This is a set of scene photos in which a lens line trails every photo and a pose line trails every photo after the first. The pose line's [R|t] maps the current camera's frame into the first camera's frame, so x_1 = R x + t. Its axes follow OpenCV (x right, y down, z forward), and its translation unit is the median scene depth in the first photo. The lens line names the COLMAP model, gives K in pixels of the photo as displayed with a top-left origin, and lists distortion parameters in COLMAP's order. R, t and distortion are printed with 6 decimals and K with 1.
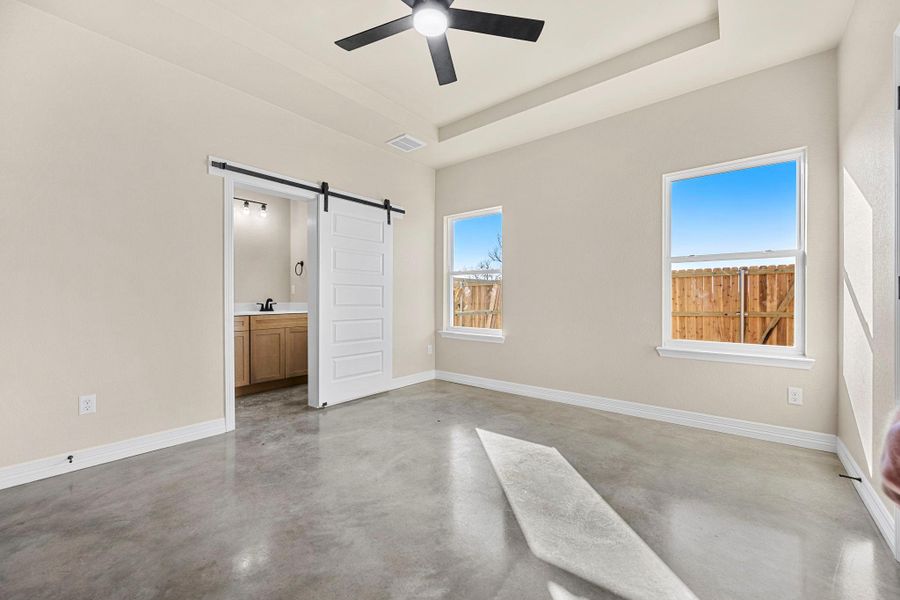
lens RADIAL K [[360.3, 0, 449.8], [0, 360.3, 297.9], [0, 0, 1]] dist [0.001404, 0.000237]
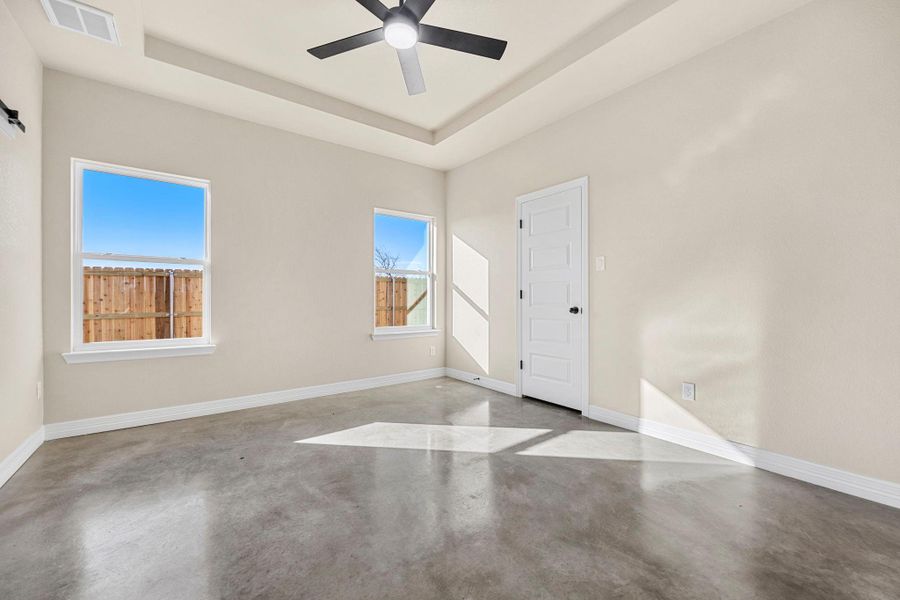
lens RADIAL K [[360.3, 0, 452.7], [0, 360.3, 299.1], [0, 0, 1]] dist [0.001404, 0.000237]
pose [[0.224870, 0.001488, 0.974388, -0.650807], [-0.002584, 0.999996, -0.000930, 0.005431], [-0.974385, -0.002309, 0.224873, 0.383954]]
